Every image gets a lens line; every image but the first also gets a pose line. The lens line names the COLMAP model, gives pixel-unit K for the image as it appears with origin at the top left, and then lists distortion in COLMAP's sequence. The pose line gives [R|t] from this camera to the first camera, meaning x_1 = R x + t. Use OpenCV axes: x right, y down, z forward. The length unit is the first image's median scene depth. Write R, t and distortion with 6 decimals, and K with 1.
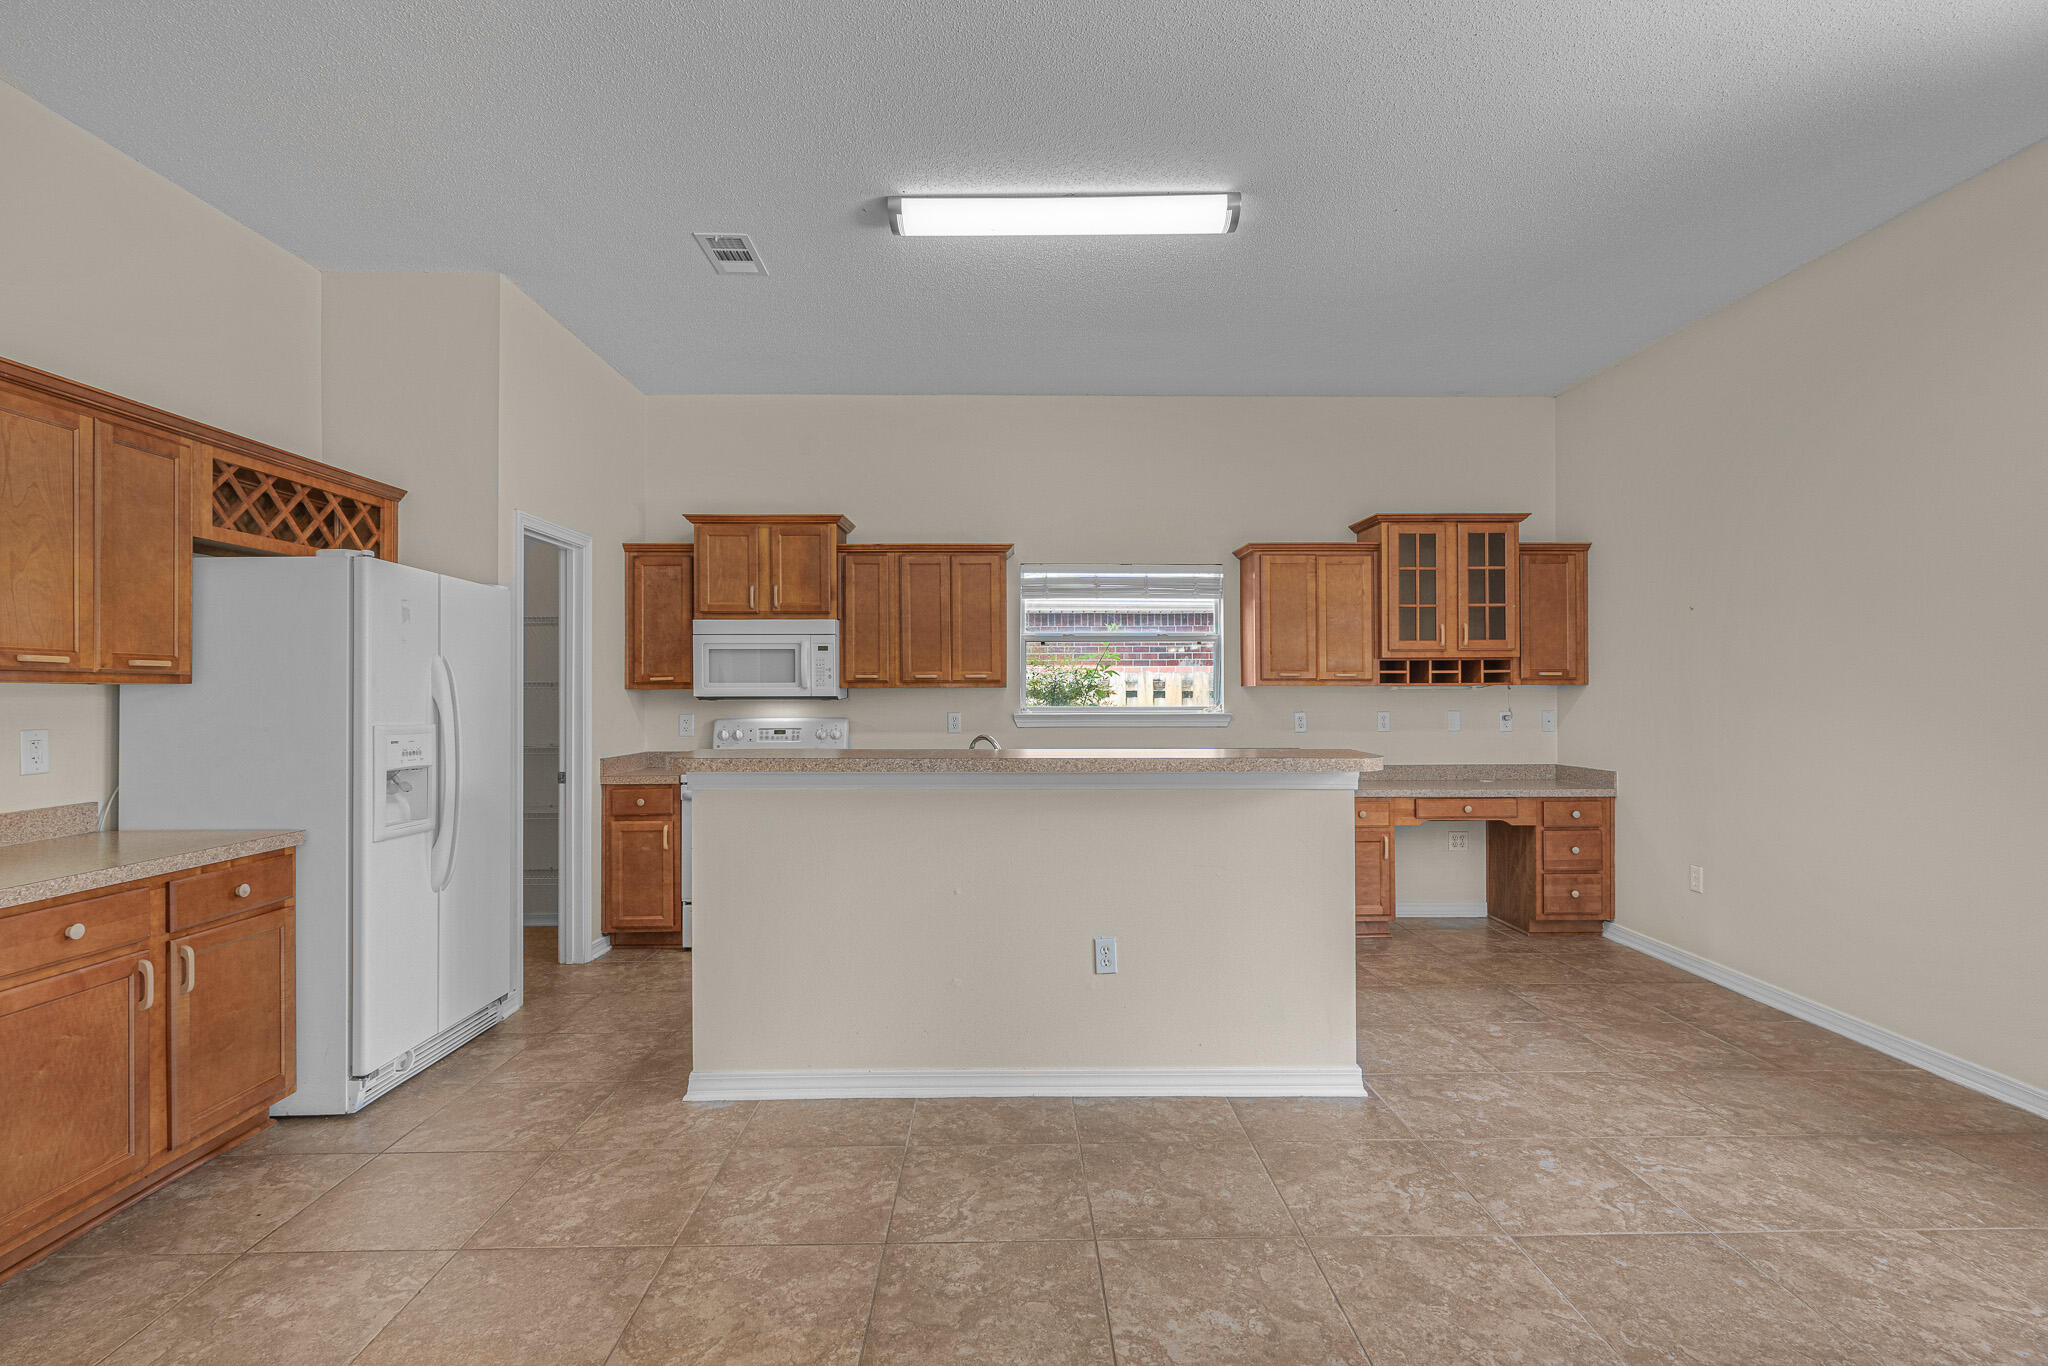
lens RADIAL K [[971.1, 0, 1030.6], [0, 971.1, 686.7], [0, 0, 1]] dist [-0.002381, -0.000049]
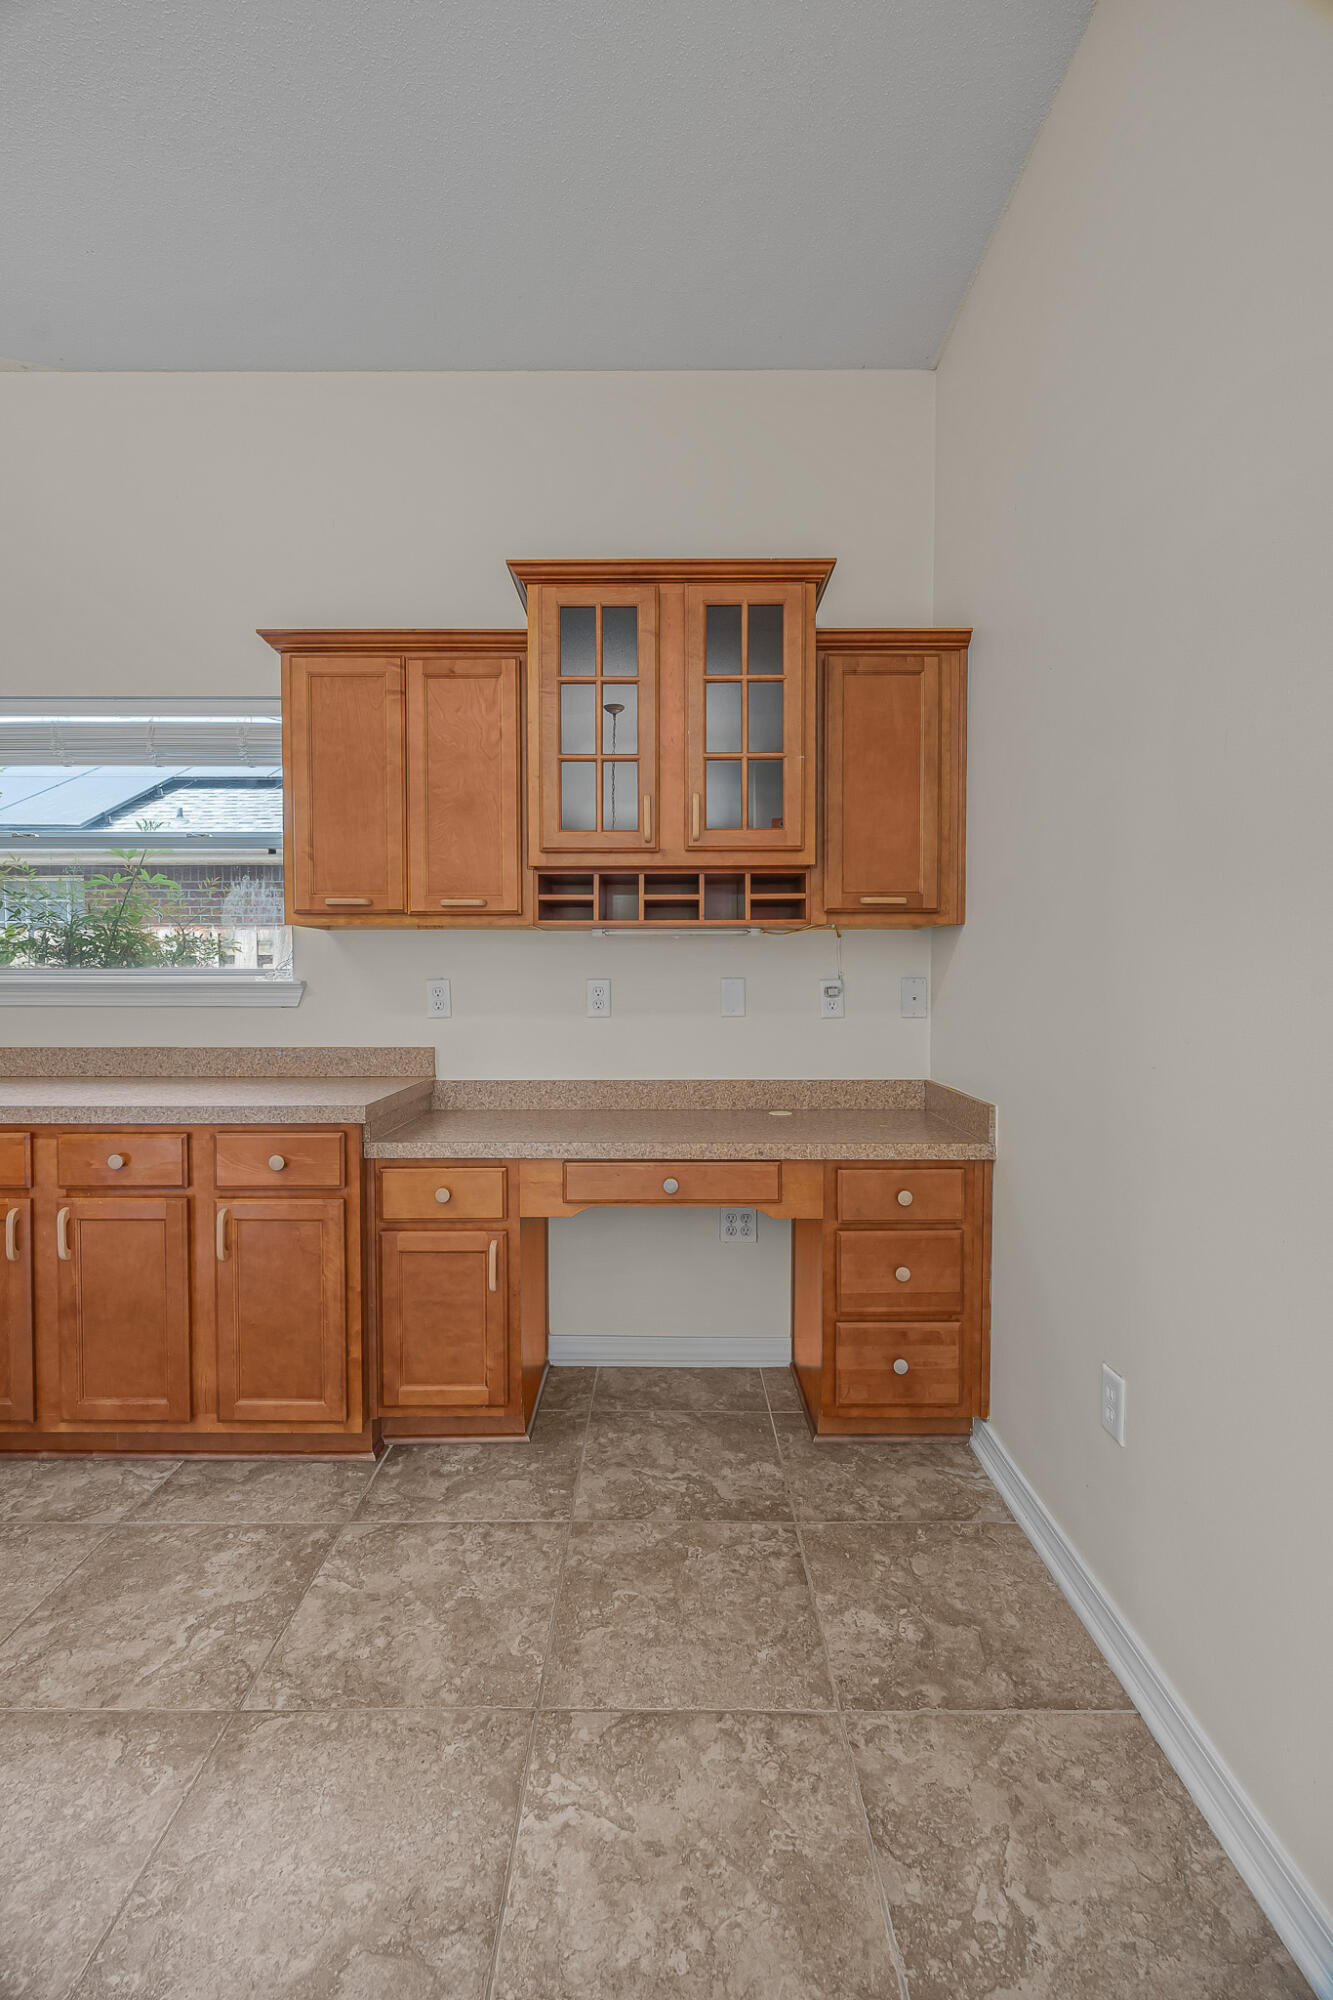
lens RADIAL K [[888.7, 0, 666.5], [0, 888.7, 1000.0], [0, 0, 1]] dist [-0.003946, -0.000199]
pose [[0.999719, 0.002575, -0.023555, 0.457201], [-0.001780, 0.999430, 0.033717, 0.022971], [0.023628, -0.033665, 0.999154, 0.574599]]
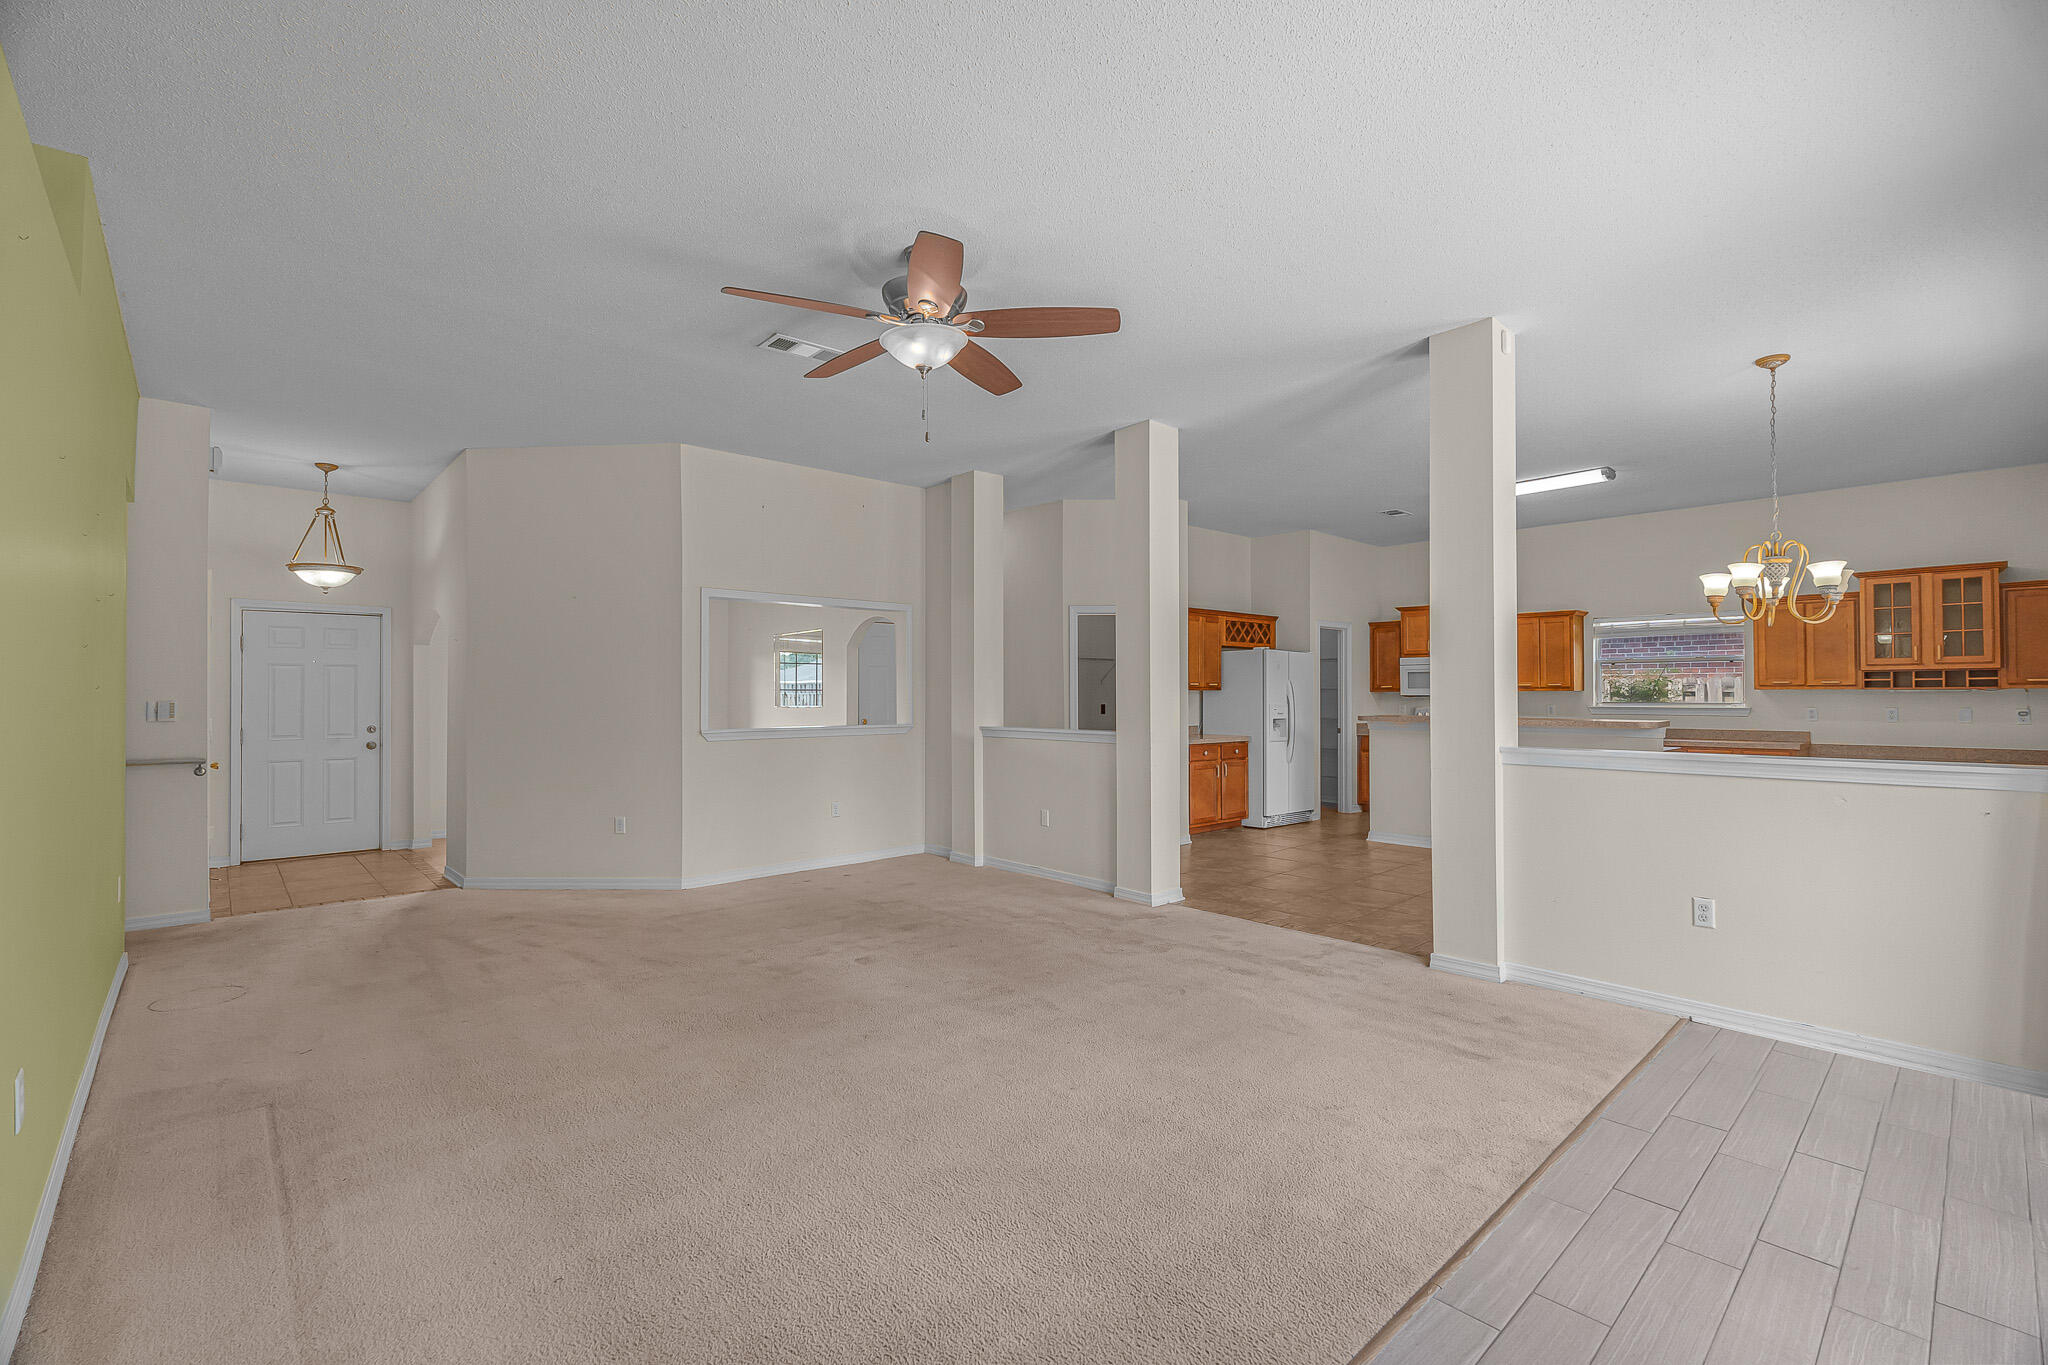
lens RADIAL K [[893.6, 0, 1024.0], [0, 893.6, 682.5], [0, 0, 1]] dist [-0.004487, -0.000204]
pose [[0.658361, -0.007832, -0.752662, 0.560197], [0.002716, 0.999964, -0.008030, -0.004075], [0.752698, 0.003242, 0.658358, -0.861686]]
